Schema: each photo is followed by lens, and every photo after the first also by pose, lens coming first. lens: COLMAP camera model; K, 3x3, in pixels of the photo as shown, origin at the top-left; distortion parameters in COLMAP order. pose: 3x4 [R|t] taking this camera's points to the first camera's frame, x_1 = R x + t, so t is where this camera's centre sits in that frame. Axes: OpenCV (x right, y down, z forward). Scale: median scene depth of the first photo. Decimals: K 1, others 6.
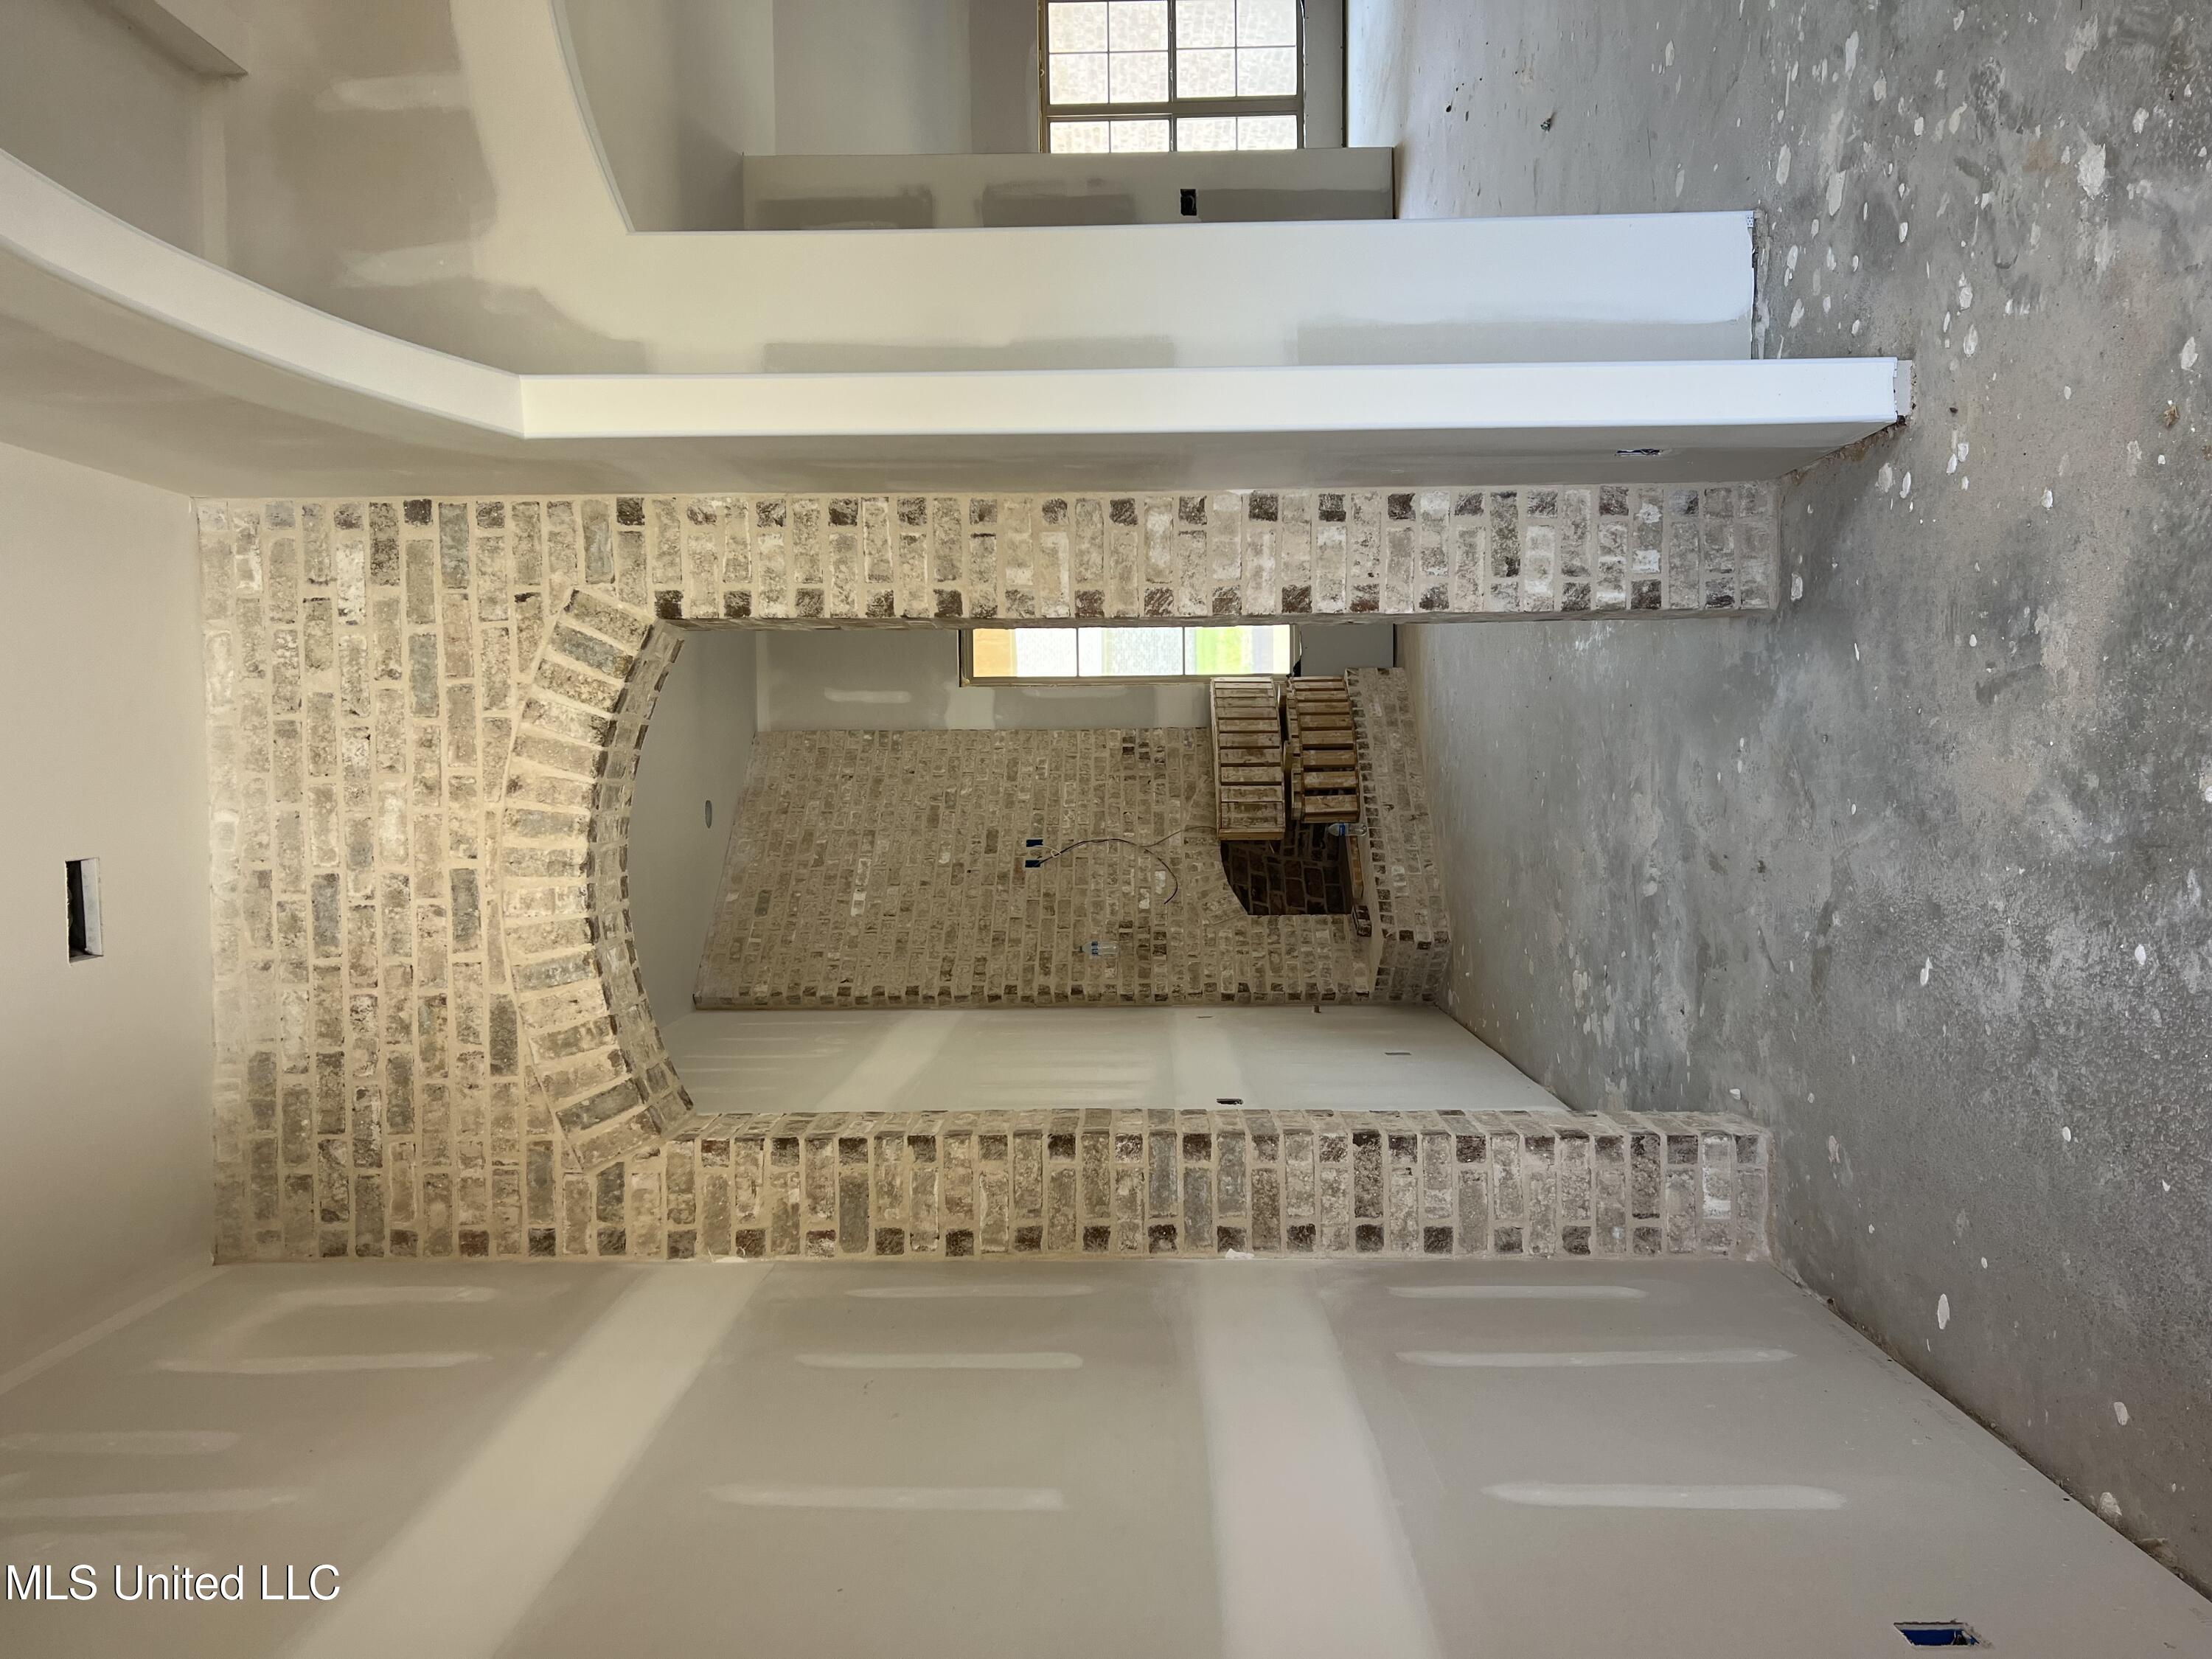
lens RADIAL K [[1653.6, 0, 1106.3], [0, 1653.6, 829.9], [0, 0, 1]] dist [0.039847, -0.010839]
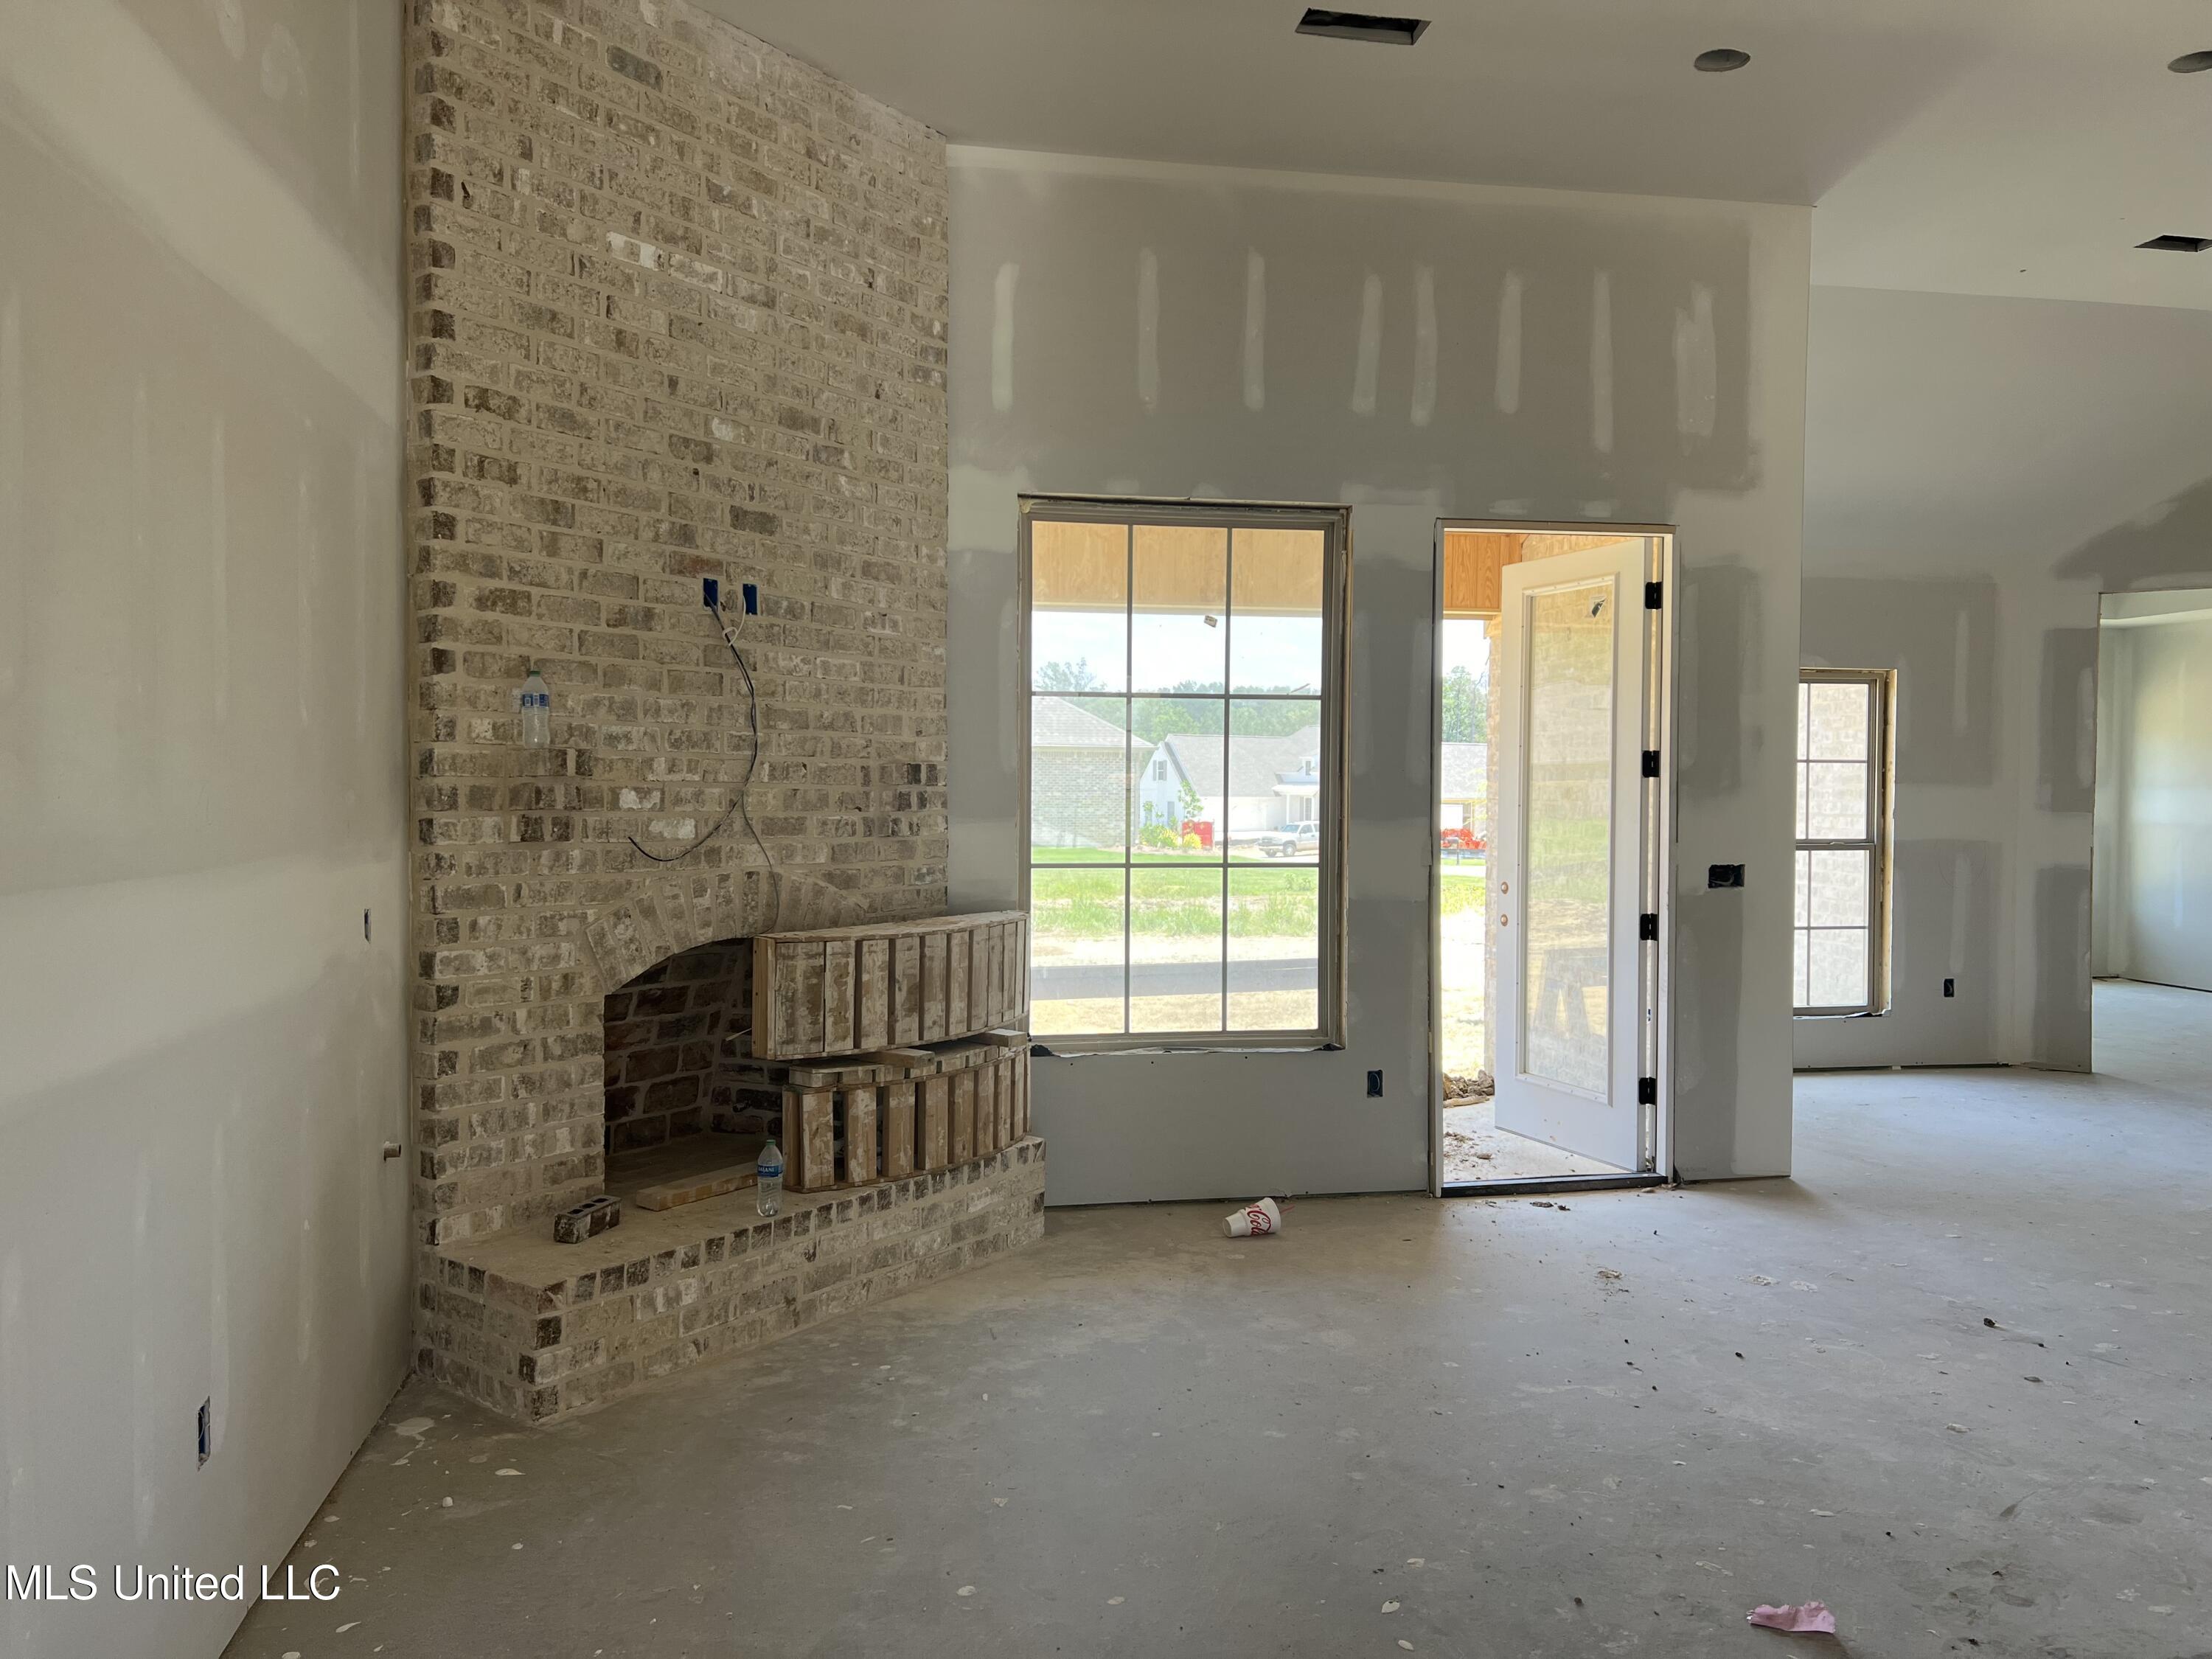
lens RADIAL K [[1653.6, 0, 1154.8], [0, 1653.6, 808.2], [0, 0, 1]] dist [0.039847, -0.010839]
pose [[-0.018614, 0.999337, 0.031281, 0.006331], [-0.971159, -0.010633, -0.238197, 0.008166], [-0.237707, -0.034813, 0.970713, 0.444817]]
